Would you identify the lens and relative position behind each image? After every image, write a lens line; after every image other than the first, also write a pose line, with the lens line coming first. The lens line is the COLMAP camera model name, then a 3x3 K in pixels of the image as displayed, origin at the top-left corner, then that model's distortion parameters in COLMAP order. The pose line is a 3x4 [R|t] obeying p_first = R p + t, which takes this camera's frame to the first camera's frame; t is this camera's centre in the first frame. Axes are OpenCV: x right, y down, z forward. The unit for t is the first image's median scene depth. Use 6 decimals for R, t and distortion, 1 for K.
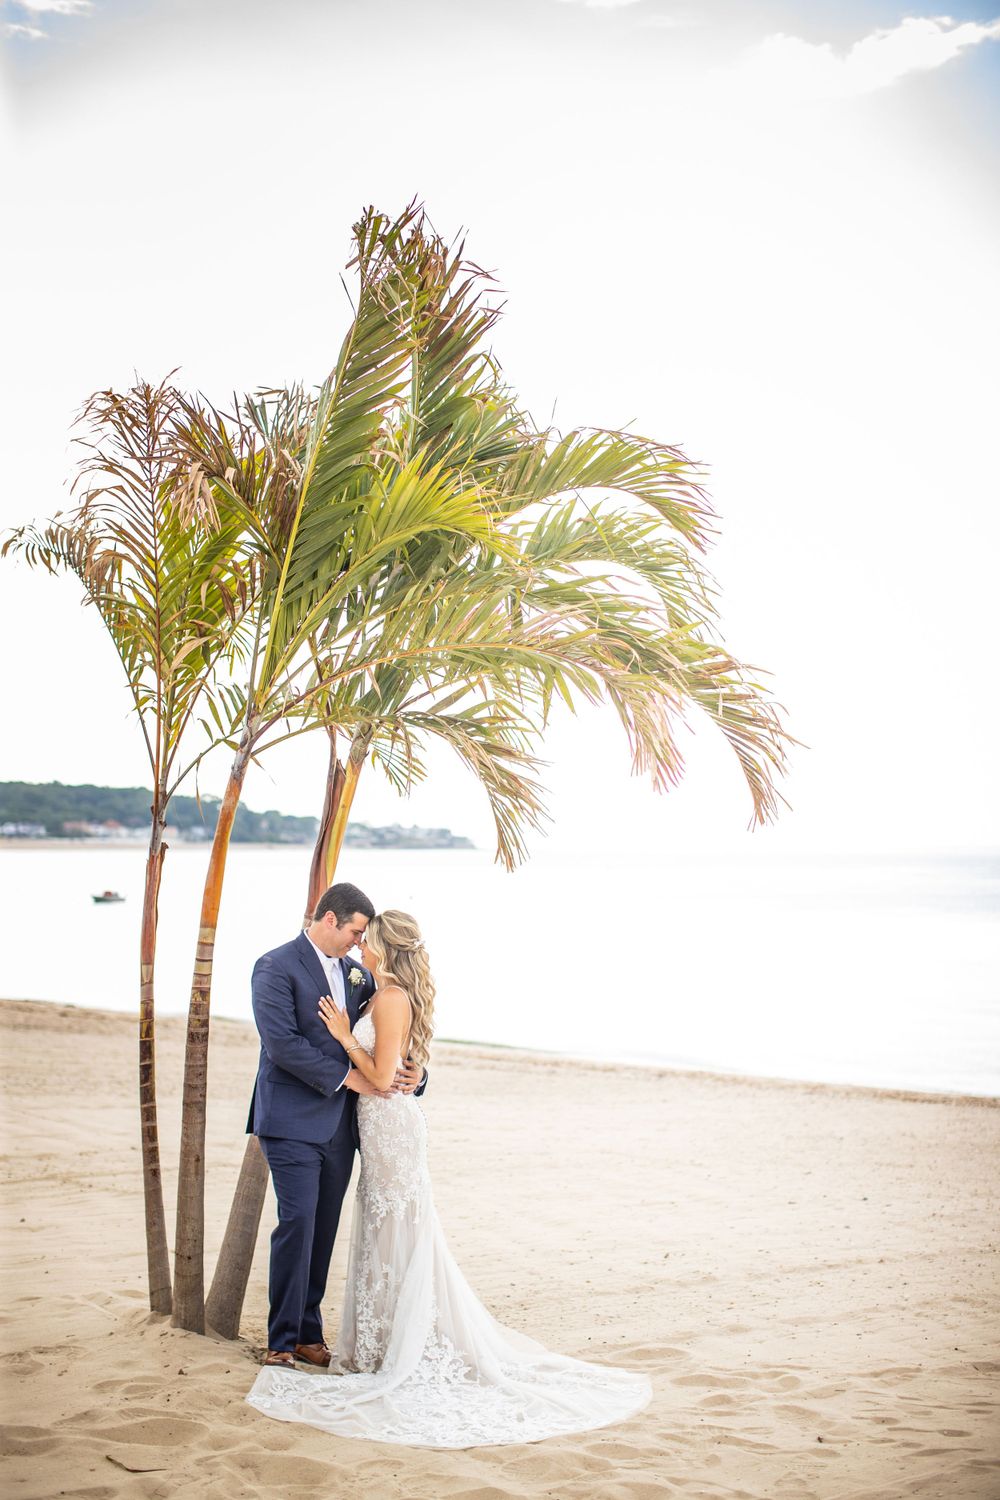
lens RADIAL K [[2154.2, 0, 513.3], [0, 2154.2, 747.4], [0, 0, 1]] dist [-0.052974, 0.000000]
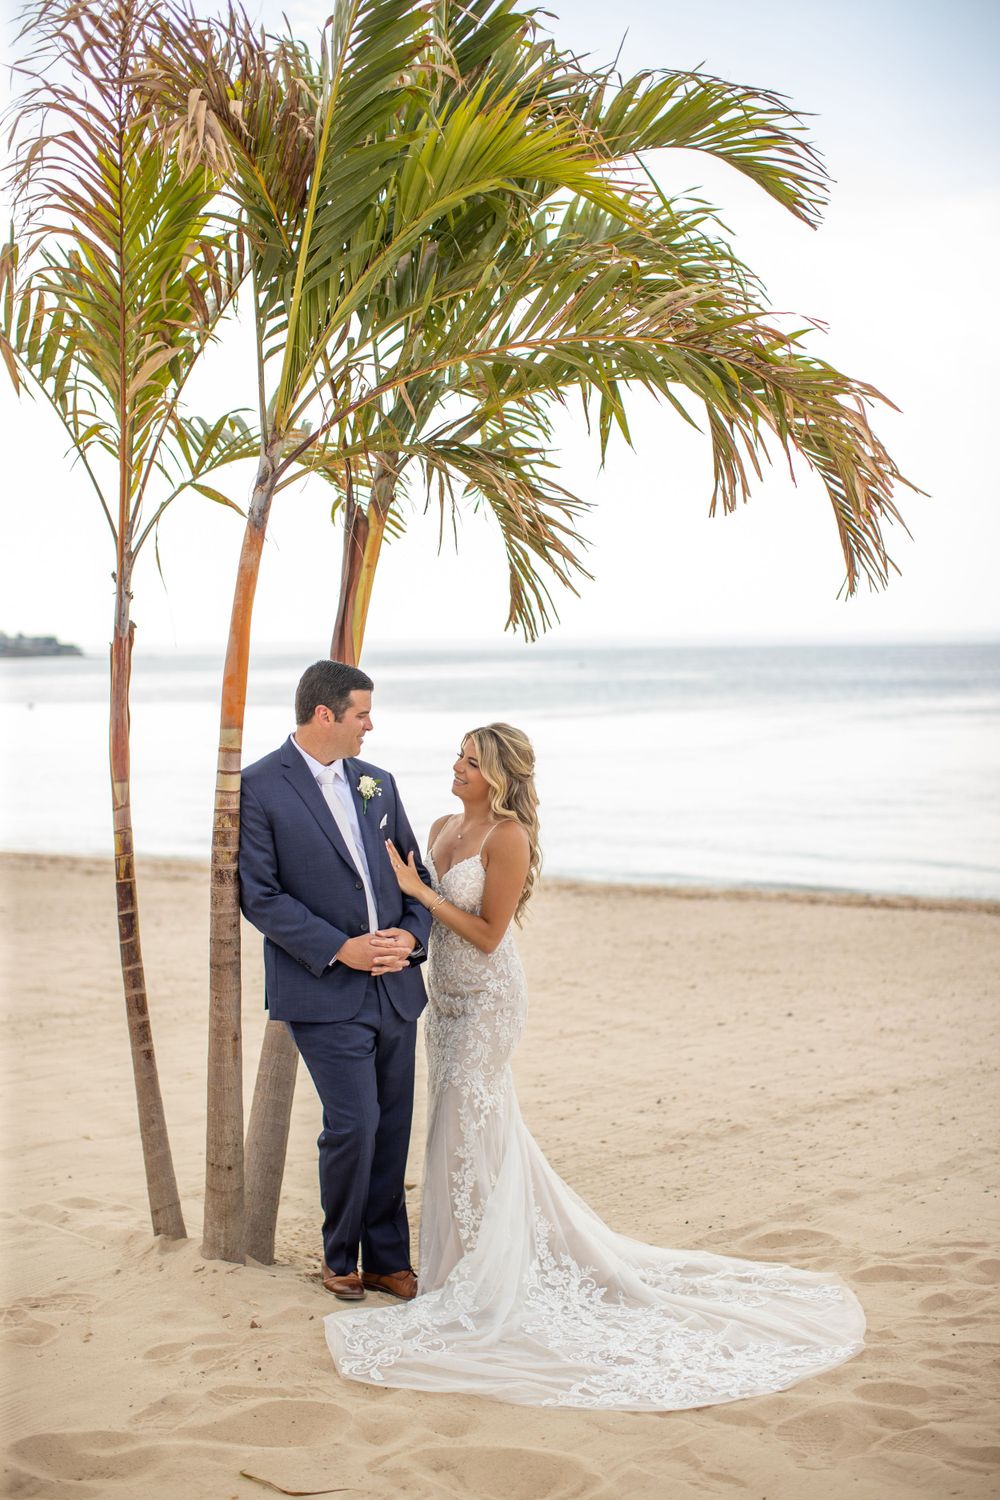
lens RADIAL K [[2154.2, 0, 485.7], [0, 2154.2, 756.5], [0, 0, 1]] dist [-0.052974, 0.000000]
pose [[0.986947, -0.039889, 0.156029, -0.162391], [0.025509, 0.995330, 0.093104, 0.025155], [-0.159014, -0.087909, 0.983355, 0.241090]]
